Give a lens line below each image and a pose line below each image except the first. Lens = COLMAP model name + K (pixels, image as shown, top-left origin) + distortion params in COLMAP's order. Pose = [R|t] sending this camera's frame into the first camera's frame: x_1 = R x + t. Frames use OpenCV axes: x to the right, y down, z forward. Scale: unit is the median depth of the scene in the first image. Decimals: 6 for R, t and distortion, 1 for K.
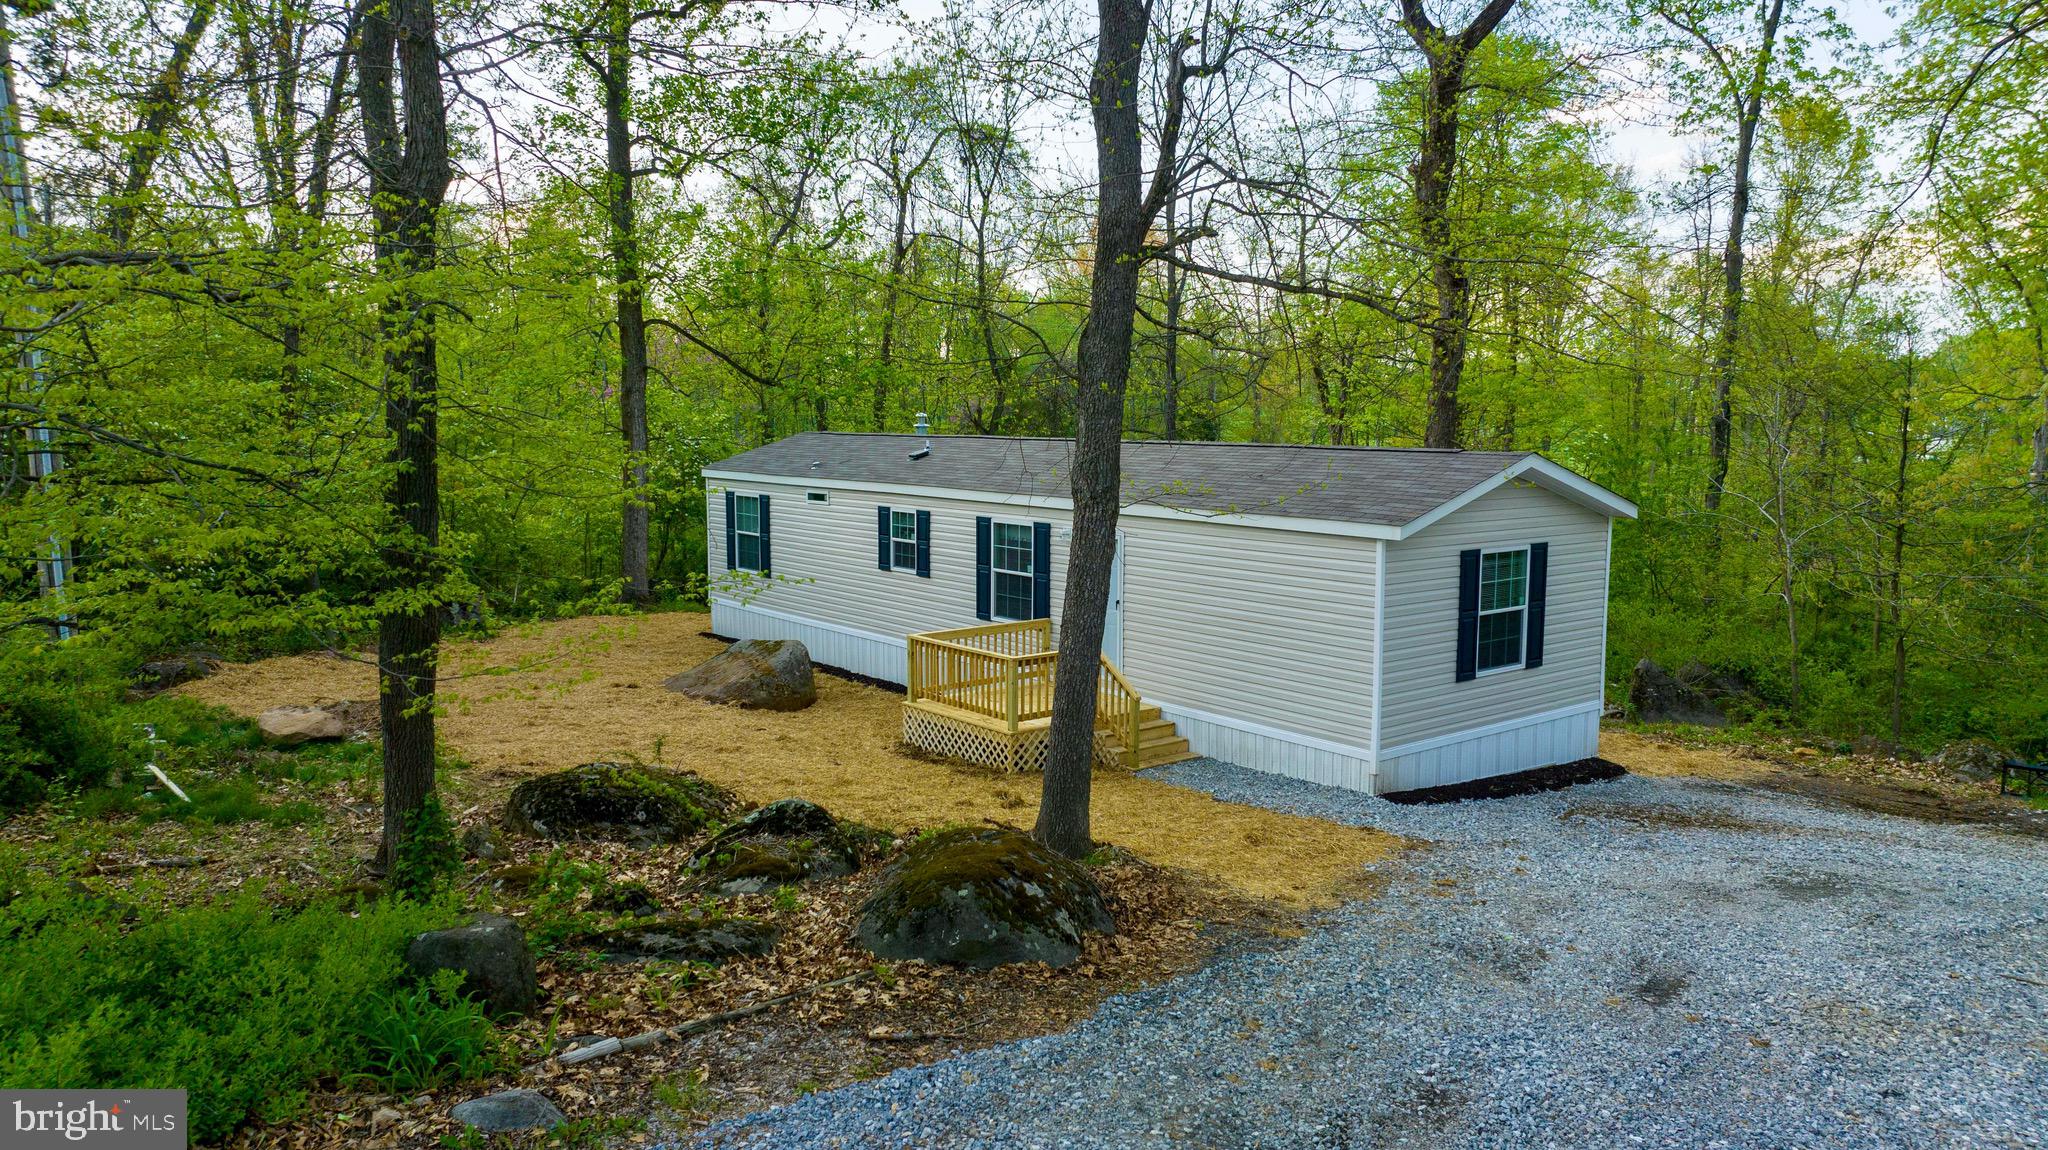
lens RADIAL K [[1444.6, 0, 1032.5], [0, 1444.6, 580.7], [0, 0, 1]] dist [-0.043052, 0.047861]
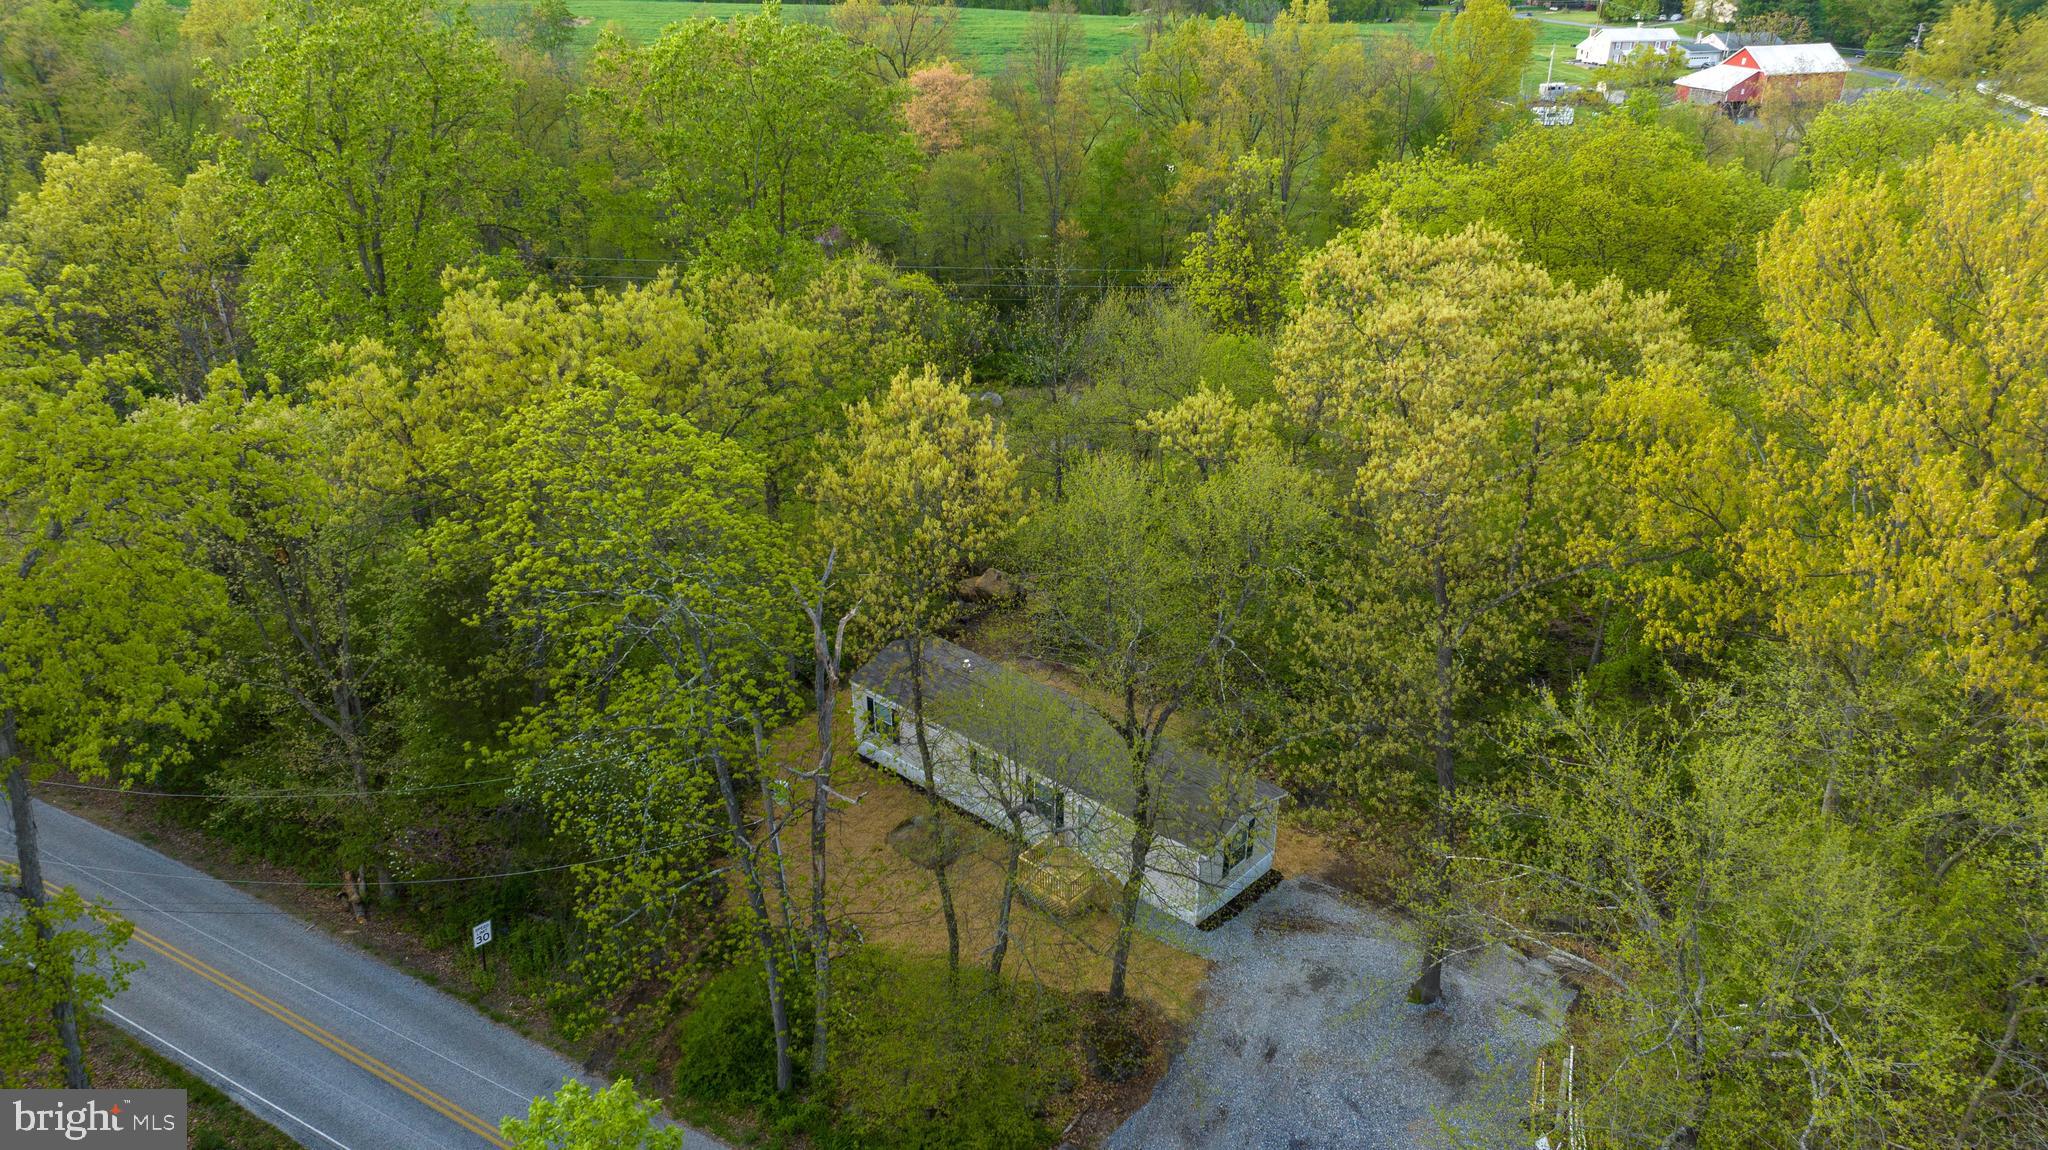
lens RADIAL K [[1444.6, 0, 1019.6], [0, 1444.6, 570.9], [0, 0, 1]] dist [-0.043052, 0.047861]
pose [[0.985342, -0.078318, 0.151553, -0.673351], [0.025974, 0.946906, 0.320459, -1.978726], [-0.168604, -0.311825, 0.935060, -1.954893]]
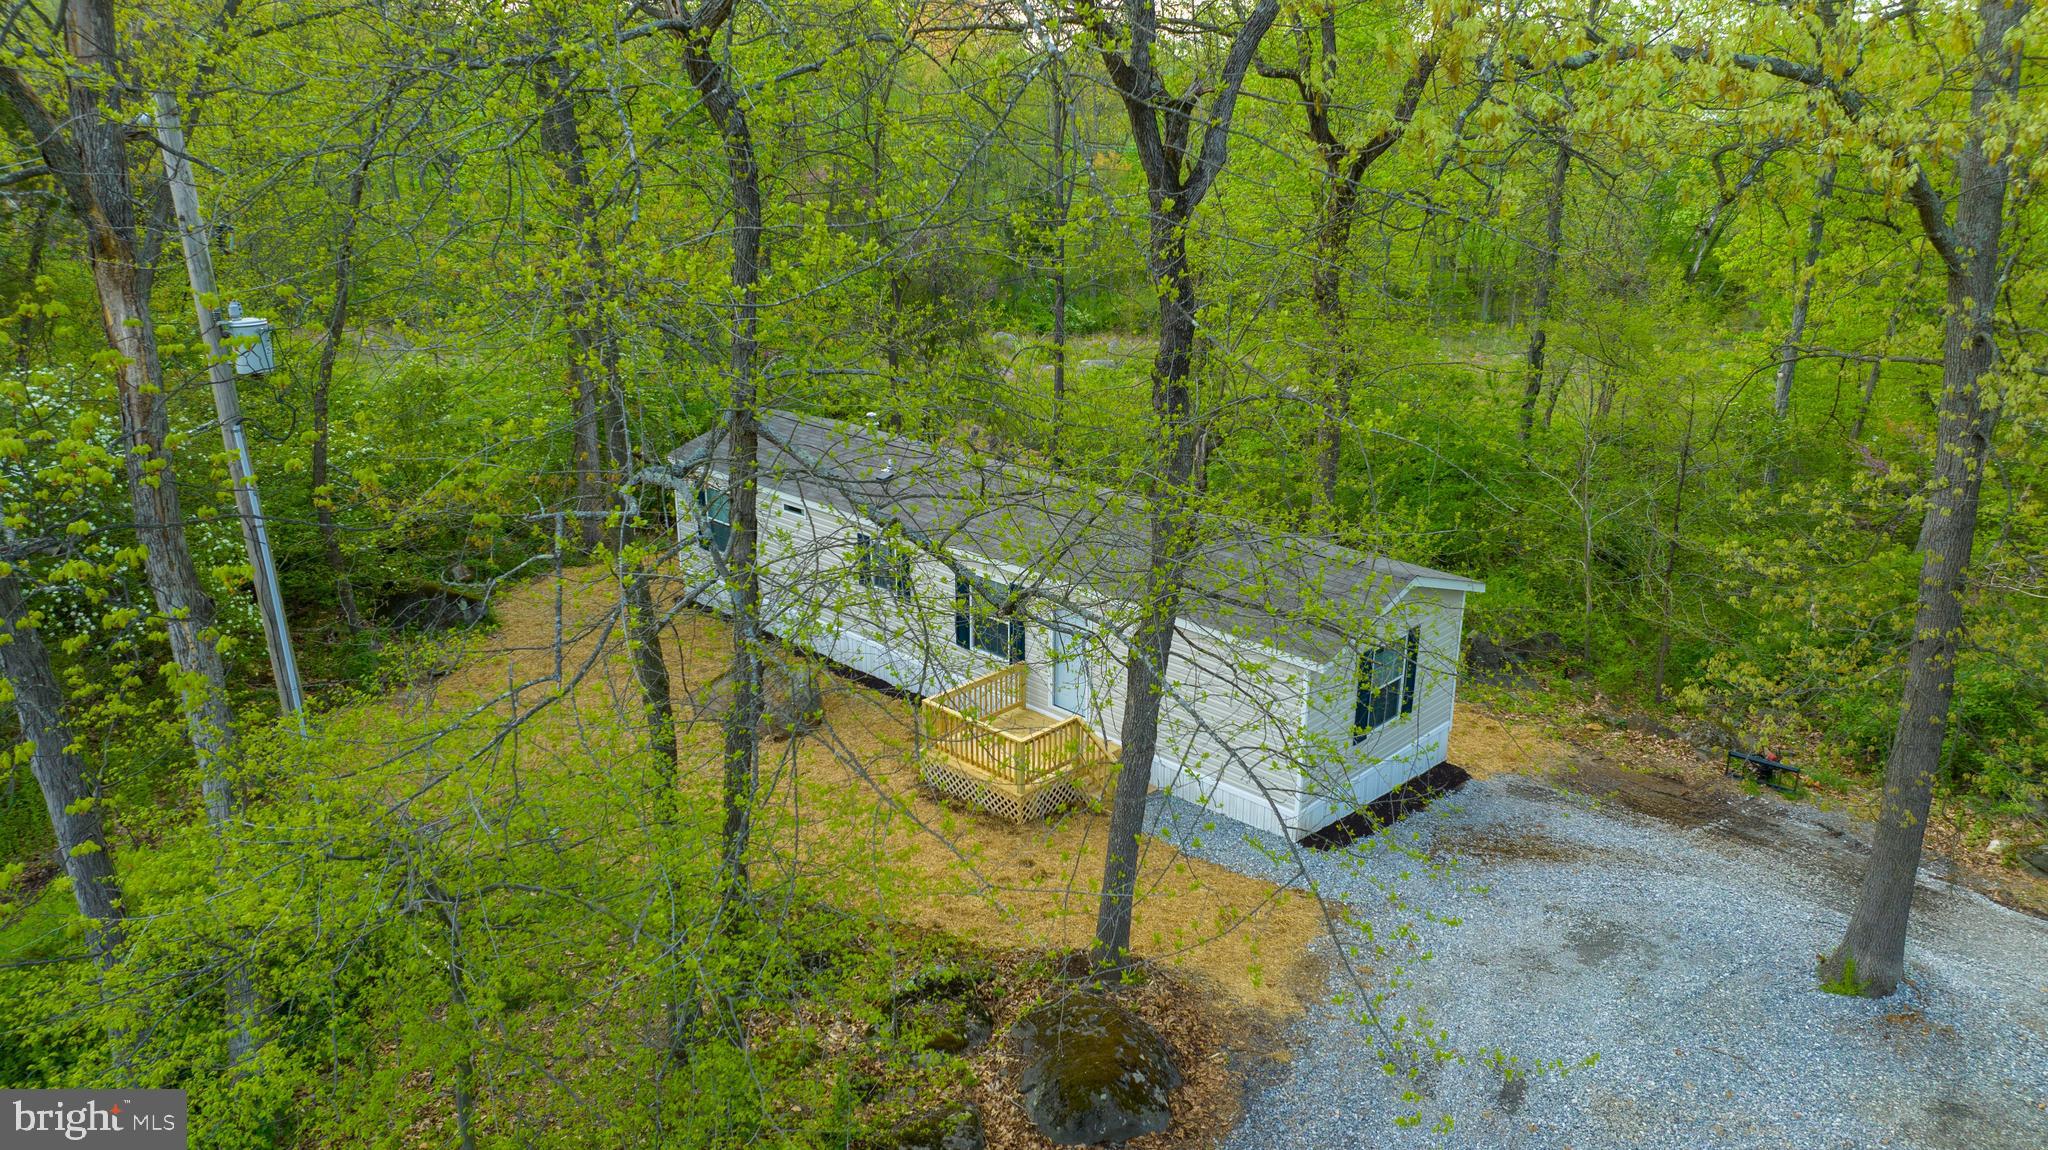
lens RADIAL K [[1444.6, 0, 1029.7], [0, 1444.6, 572.0], [0, 0, 1]] dist [-0.043052, 0.047861]
pose [[0.991048, -0.038708, 0.127768, -0.230046], [0.011362, 0.978027, 0.208169, -0.506711], [-0.133019, -0.204854, 0.969712, -0.306205]]
